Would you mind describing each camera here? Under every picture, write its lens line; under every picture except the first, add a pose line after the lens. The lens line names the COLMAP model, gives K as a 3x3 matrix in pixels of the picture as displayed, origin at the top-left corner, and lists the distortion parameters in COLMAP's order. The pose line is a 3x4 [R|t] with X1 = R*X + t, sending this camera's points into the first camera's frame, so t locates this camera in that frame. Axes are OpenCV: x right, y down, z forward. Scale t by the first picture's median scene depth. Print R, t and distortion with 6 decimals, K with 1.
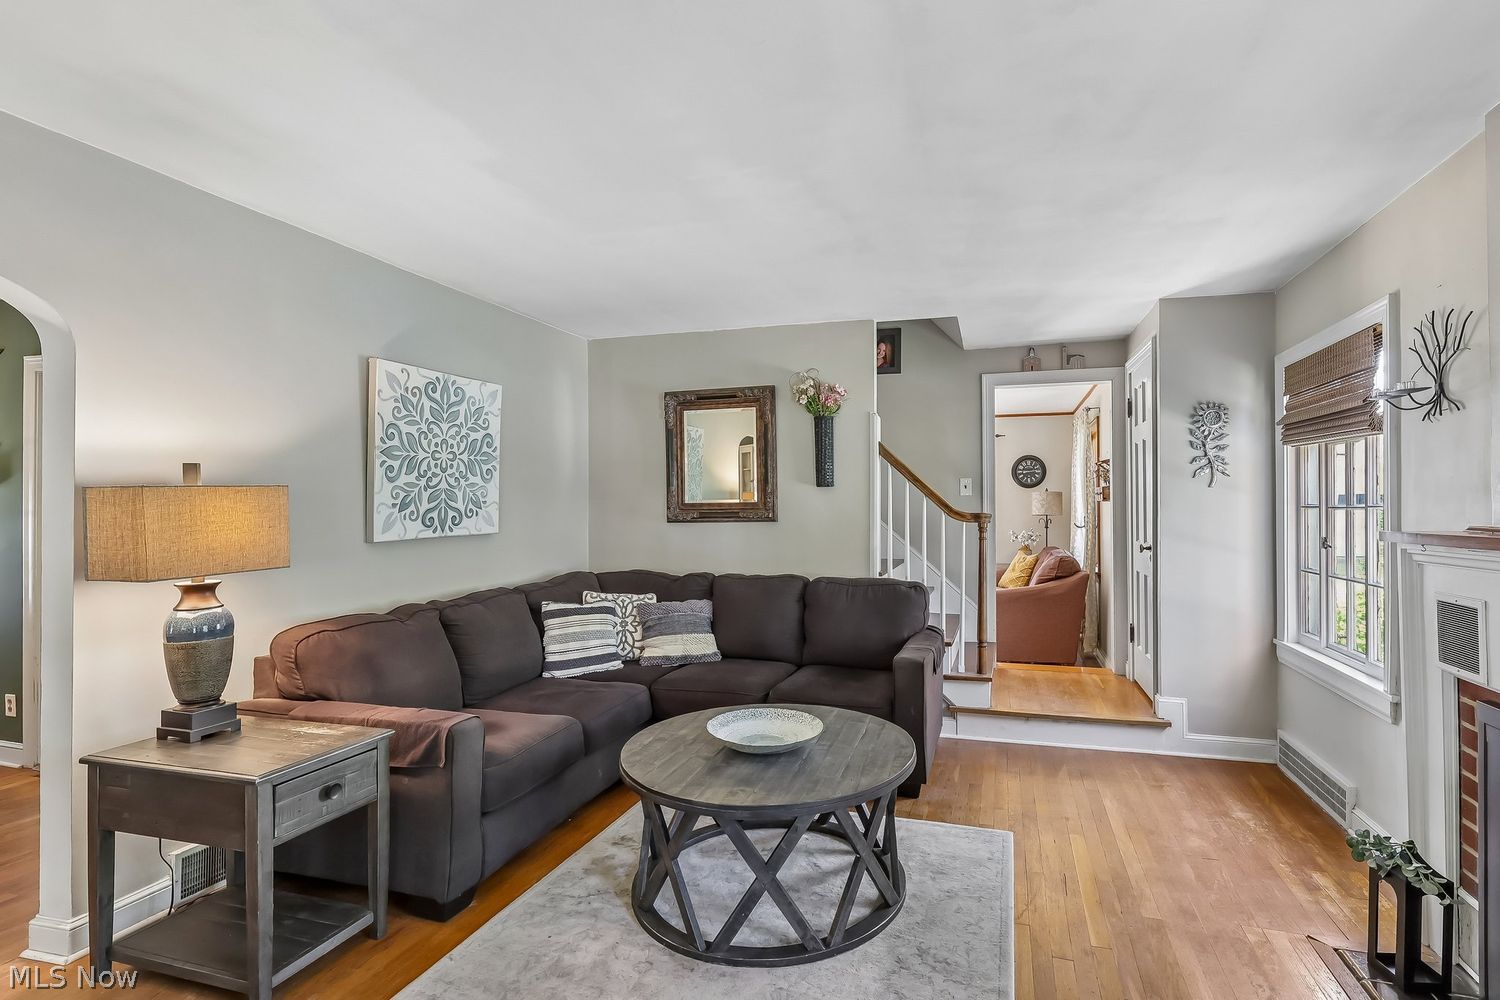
lens RADIAL K [[729.2, 0, 755.5], [0, 729.2, 502.4], [0, 0, 1]] dist [0.000027, 0.000492]
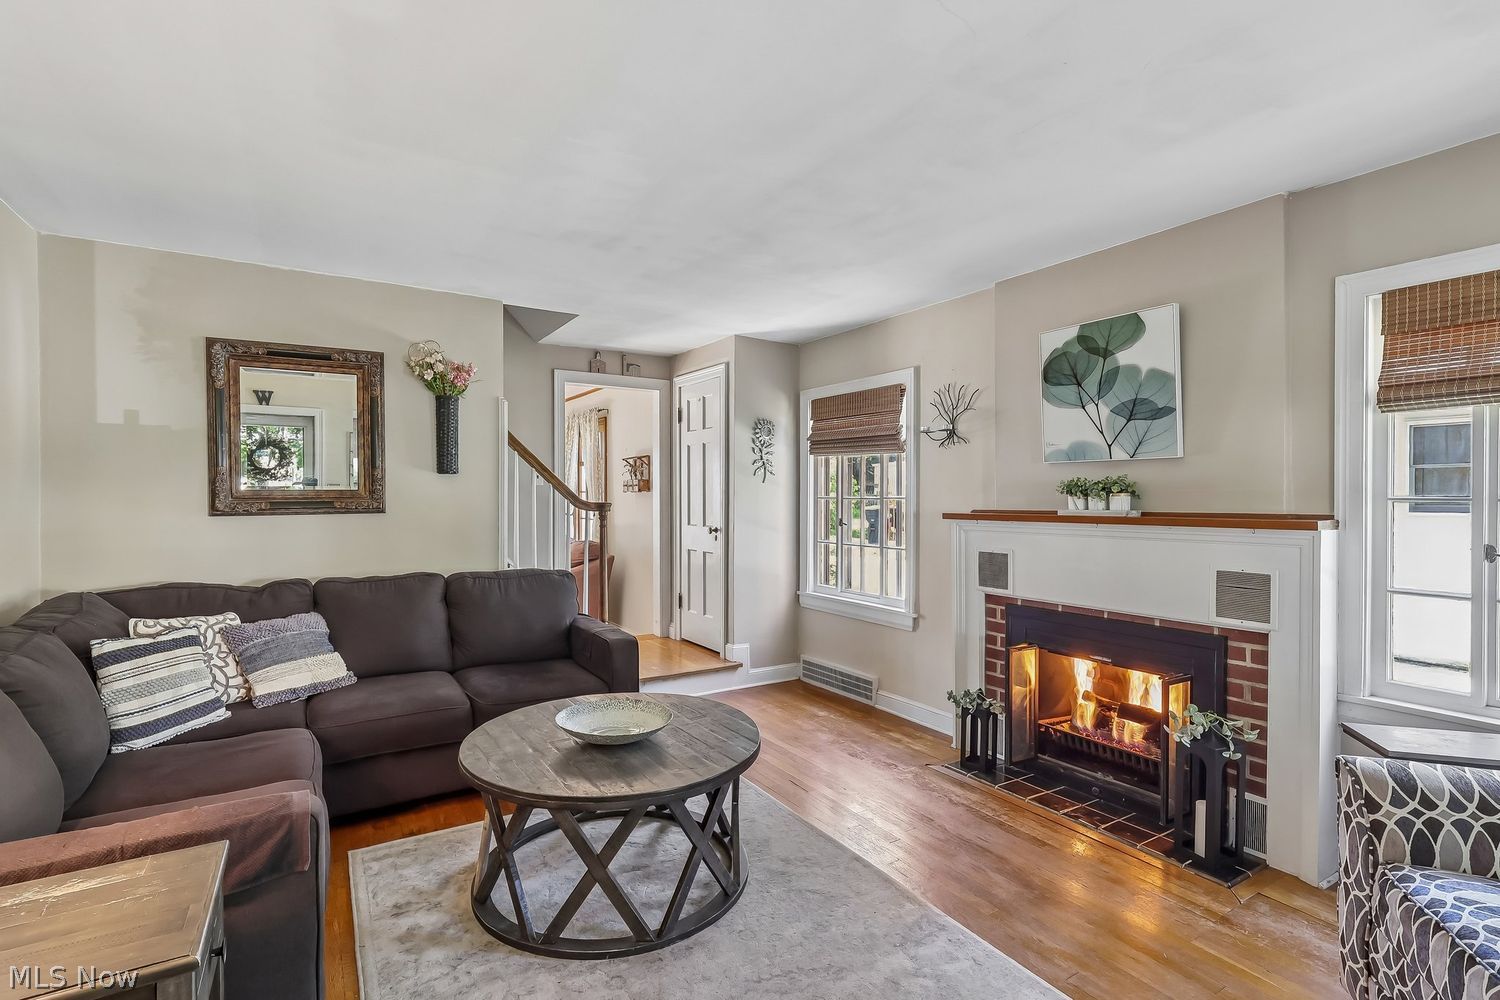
lens RADIAL K [[729.2, 0, 755.5], [0, 729.2, 502.4], [0, 0, 1]] dist [0.000027, 0.000492]
pose [[0.654690, -0.001244, 0.755896, -0.390013], [-0.009865, 0.999899, 0.010190, 0.001372], [-0.755833, -0.014128, 0.654612, 0.131857]]
